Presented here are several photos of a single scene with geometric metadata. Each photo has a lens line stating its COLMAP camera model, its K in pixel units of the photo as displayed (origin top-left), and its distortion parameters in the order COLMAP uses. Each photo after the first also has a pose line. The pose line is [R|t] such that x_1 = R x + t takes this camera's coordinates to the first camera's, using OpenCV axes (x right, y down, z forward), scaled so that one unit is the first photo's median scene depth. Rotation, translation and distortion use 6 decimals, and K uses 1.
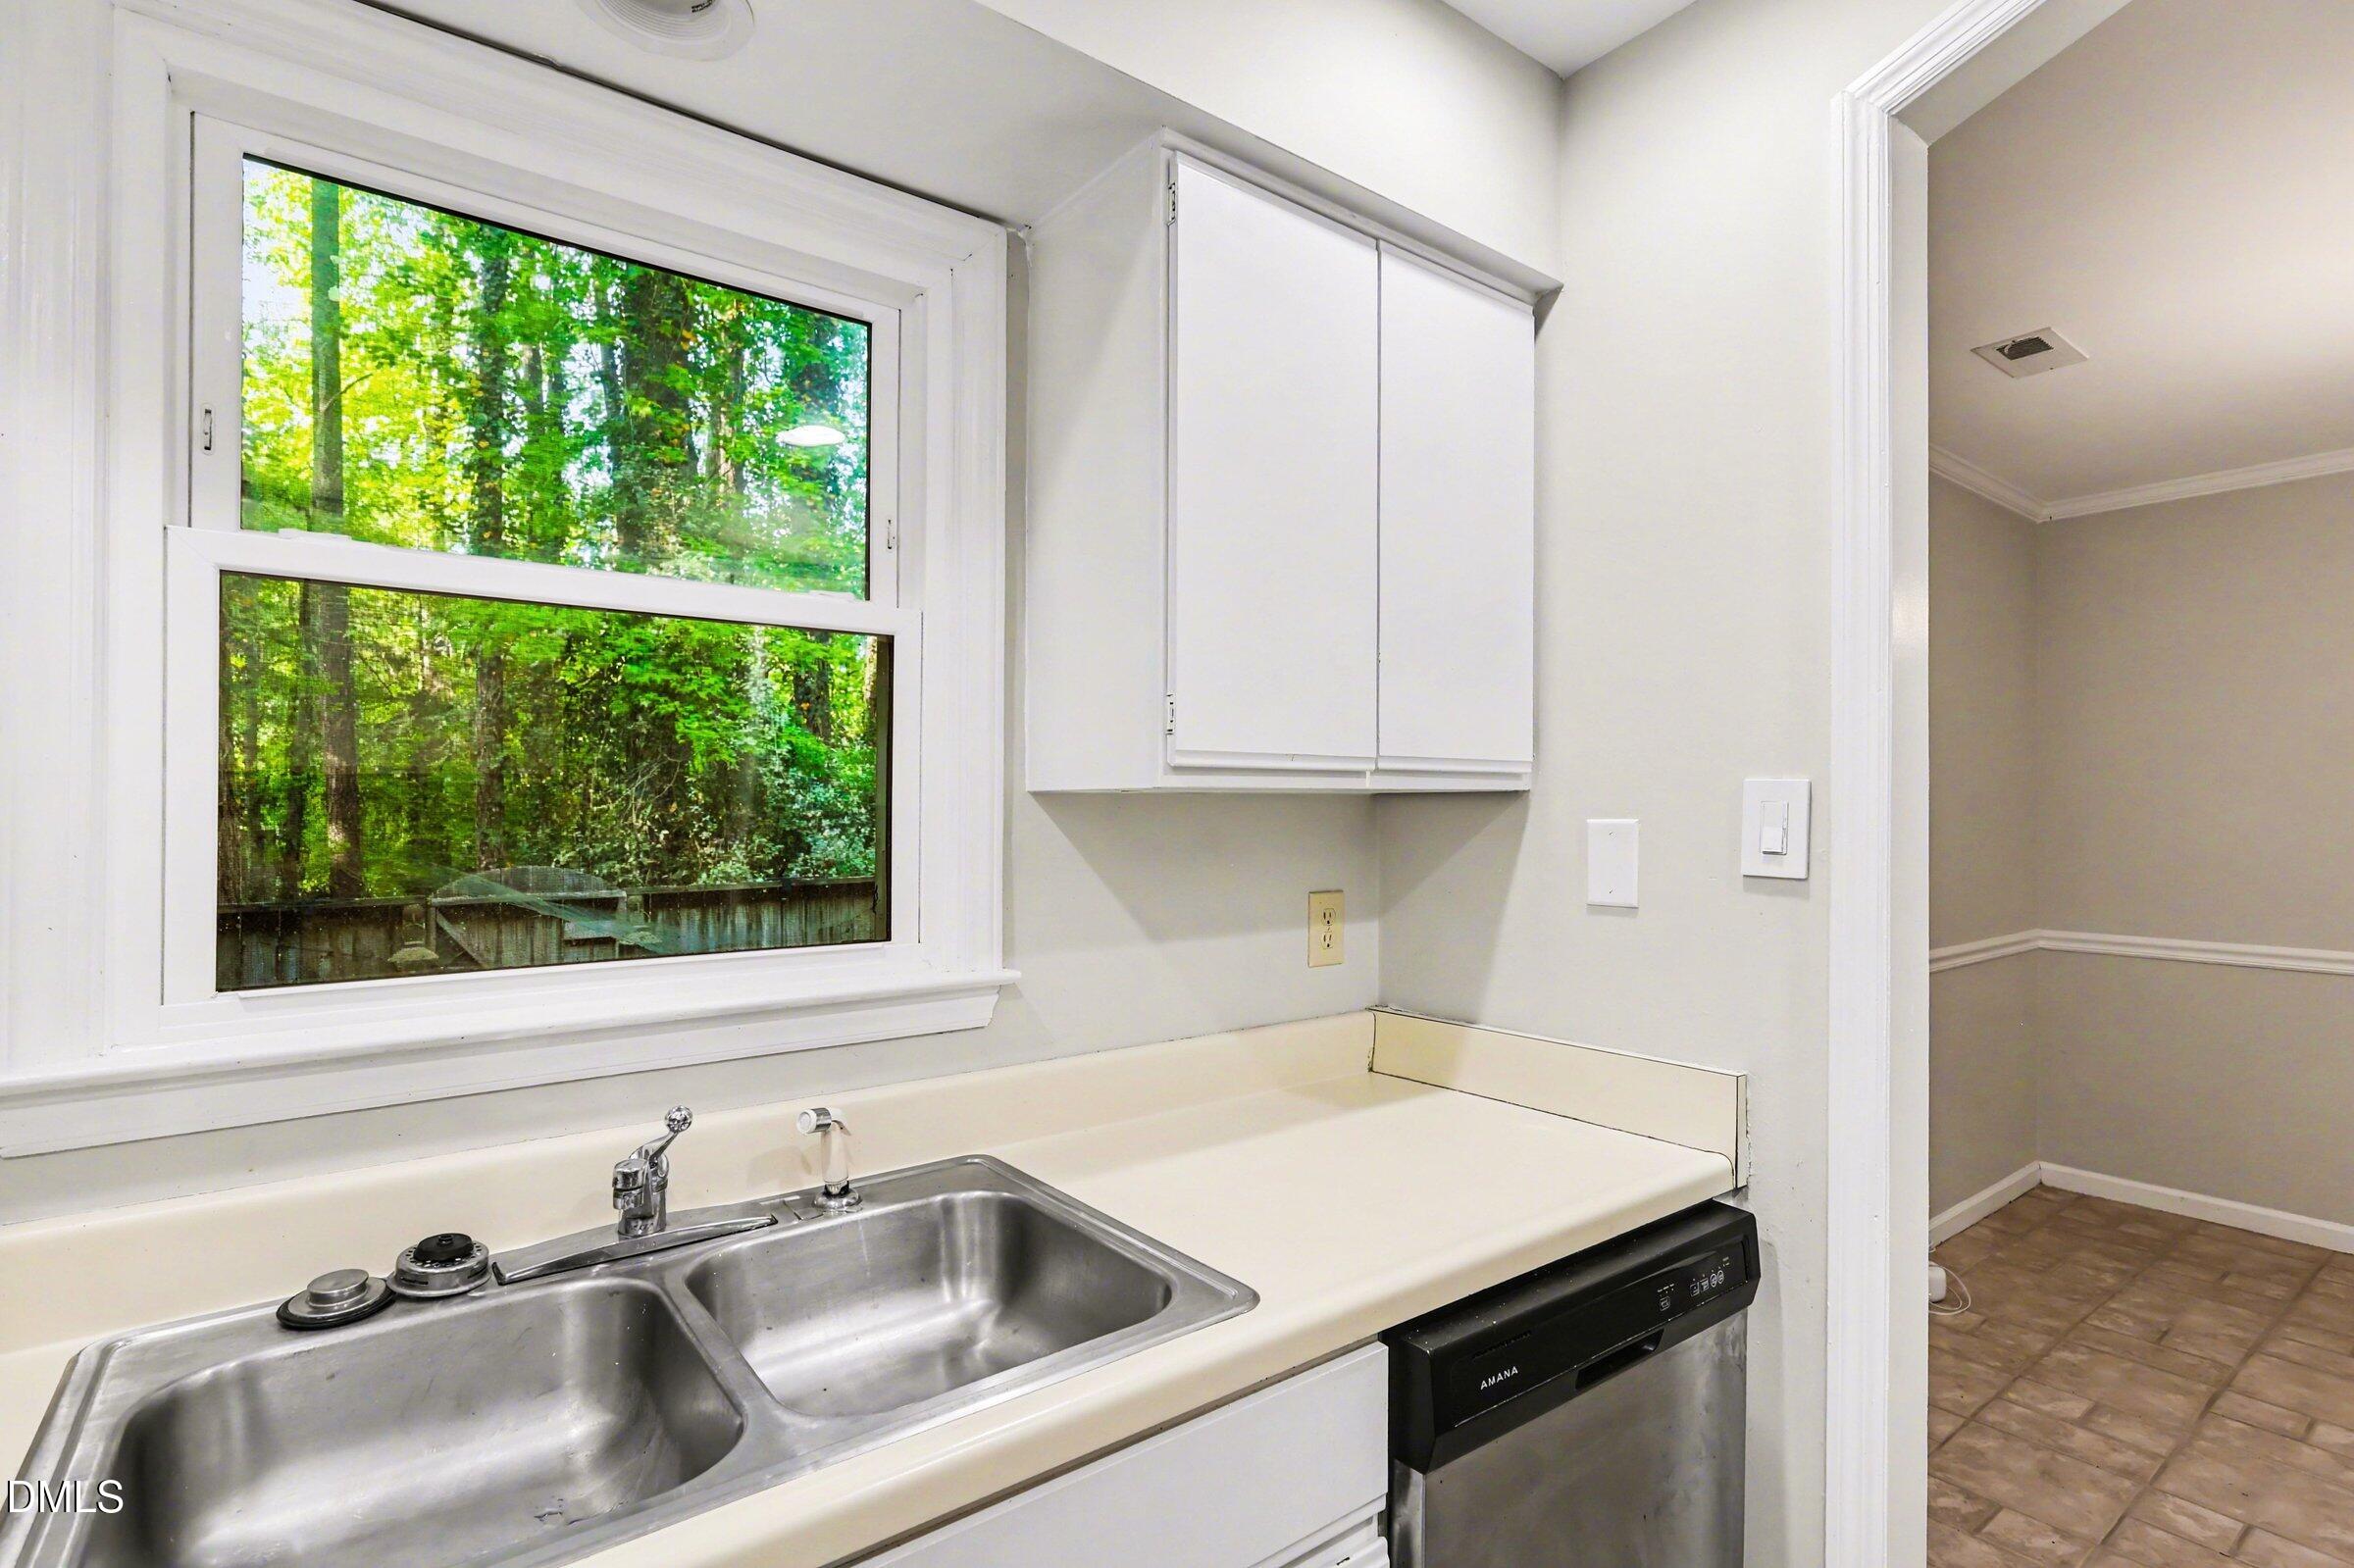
lens RADIAL K [[1110.6, 0, 1174.9], [0, 1110.6, 786.1], [0, 0, 1]] dist [0.009055, -0.000937]
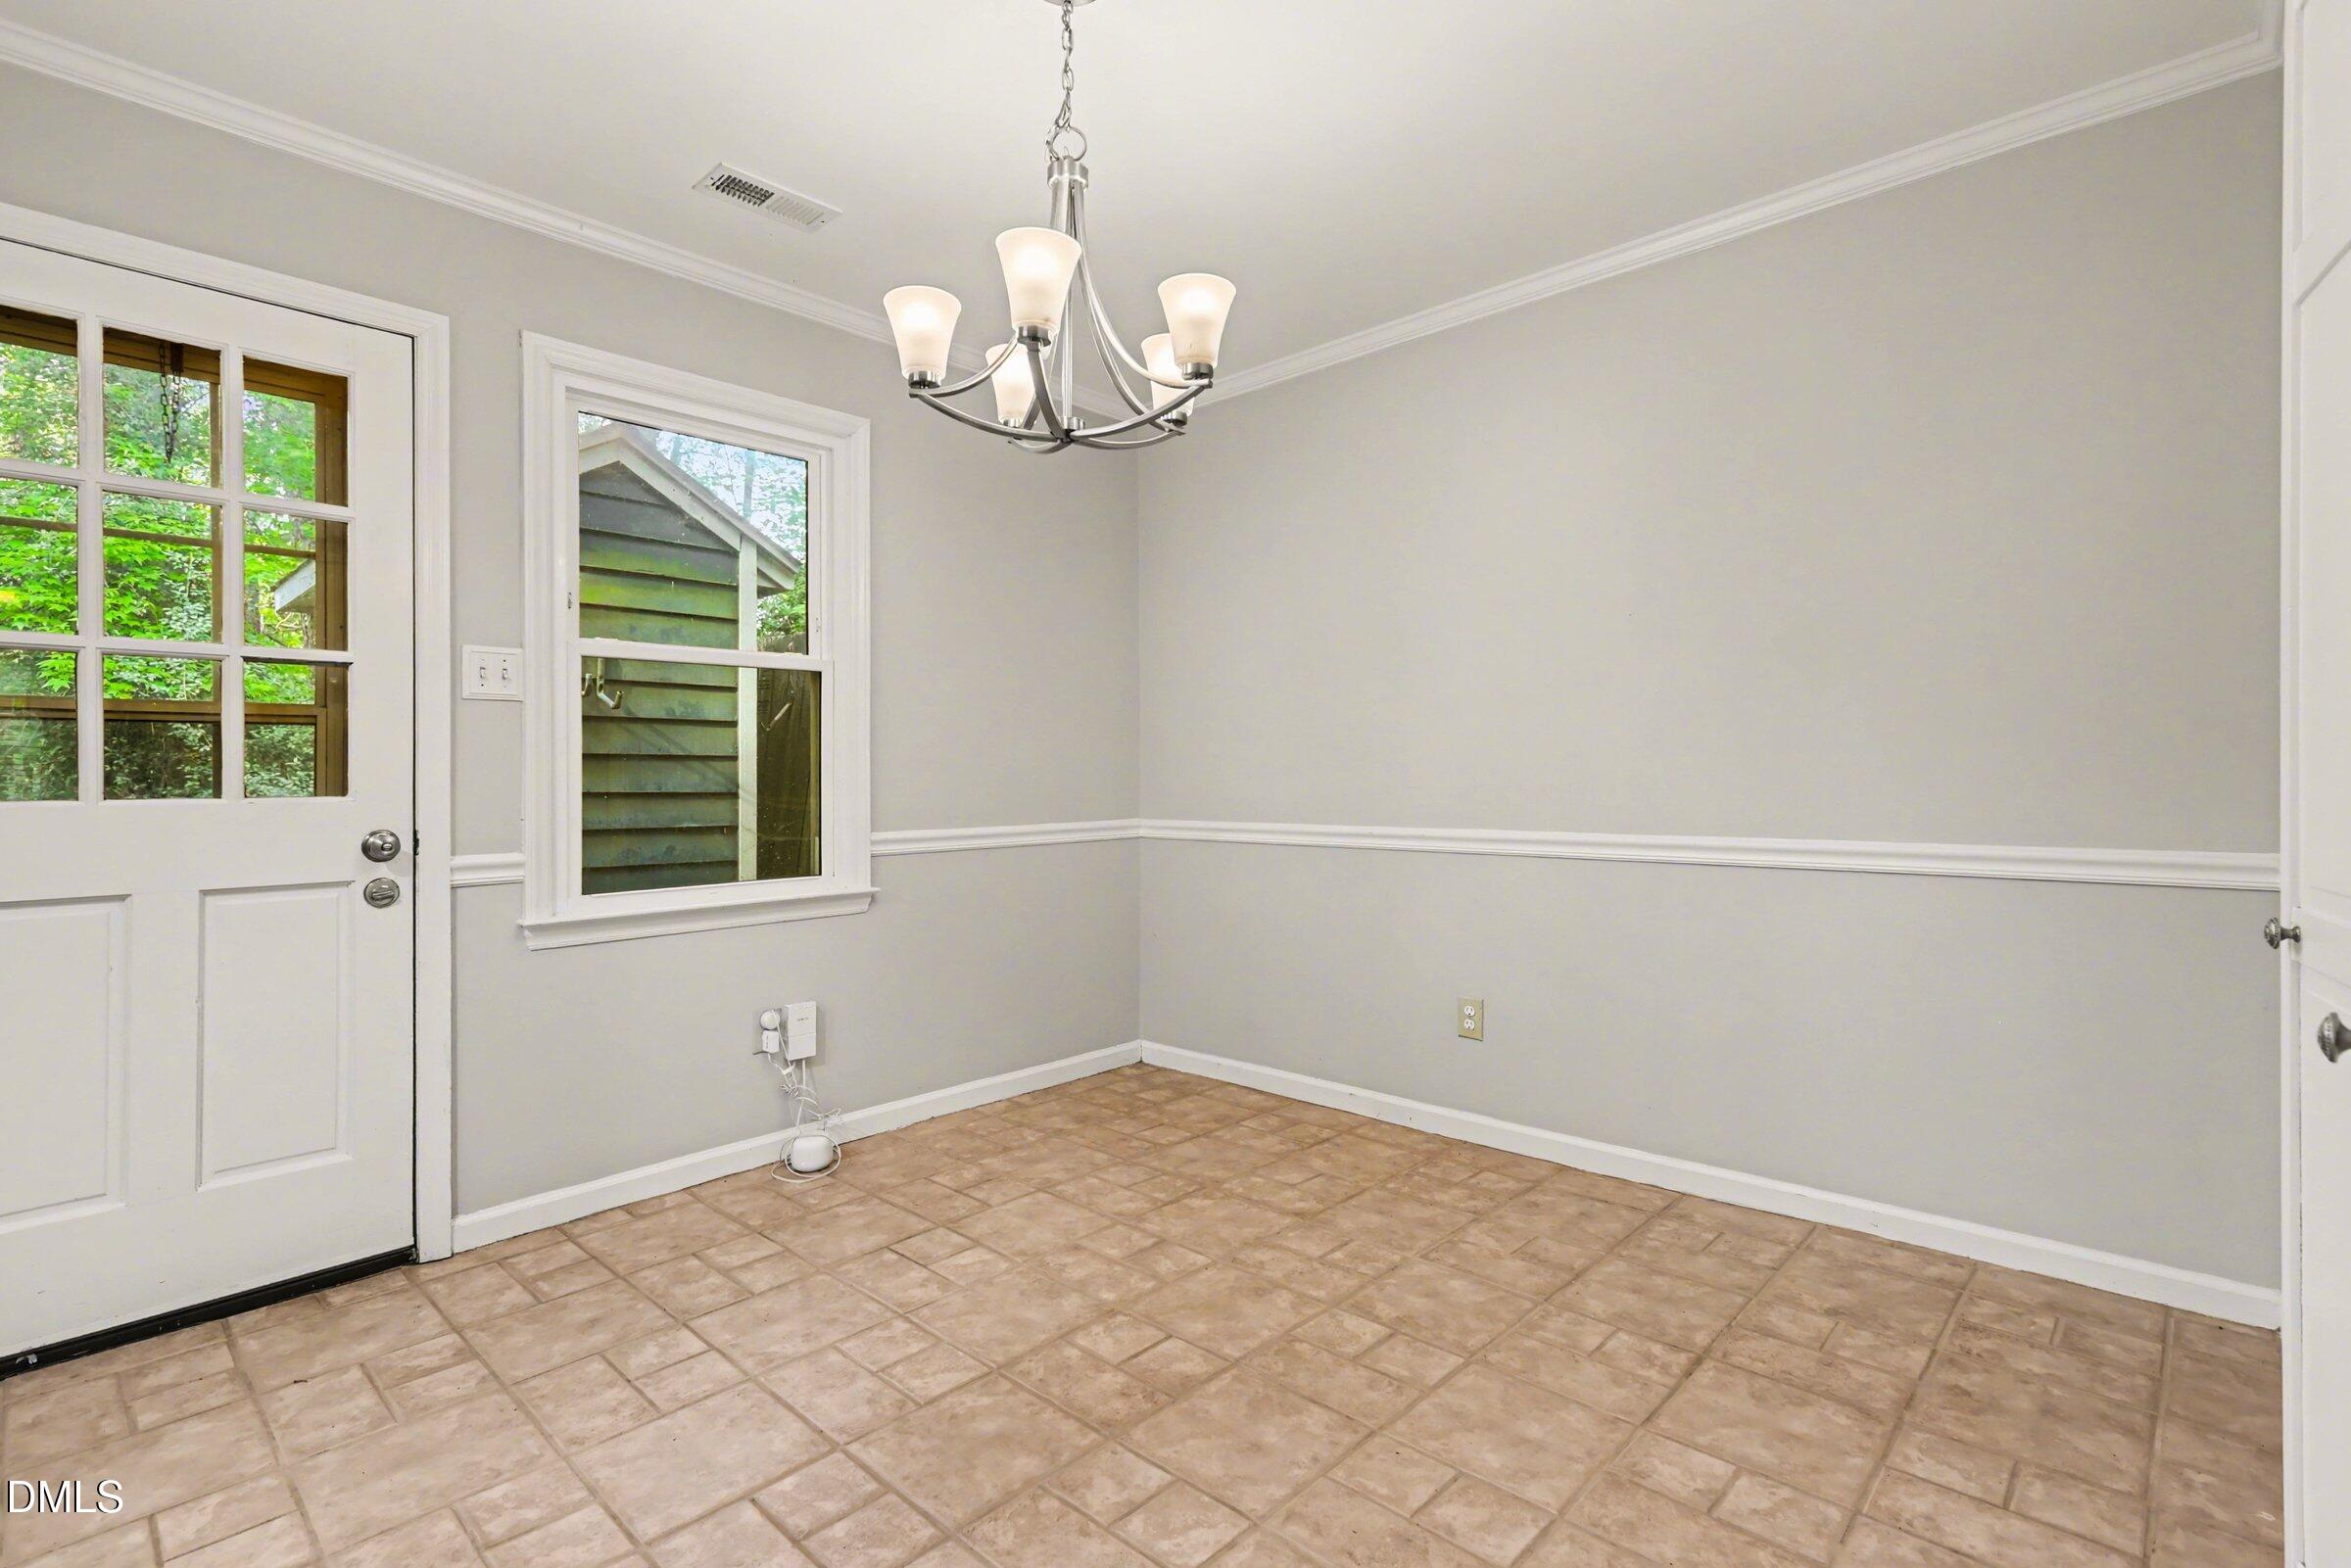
lens RADIAL K [[1109.2, 0, 1180.9], [0, 1109.2, 780.0], [0, 0, 1]] dist [0.009055, -0.000937]
pose [[0.984844, -0.009344, 0.173188, 0.833293], [0.004866, 0.999643, 0.026260, 0.086445], [-0.173372, -0.025019, 0.984539, -0.029507]]
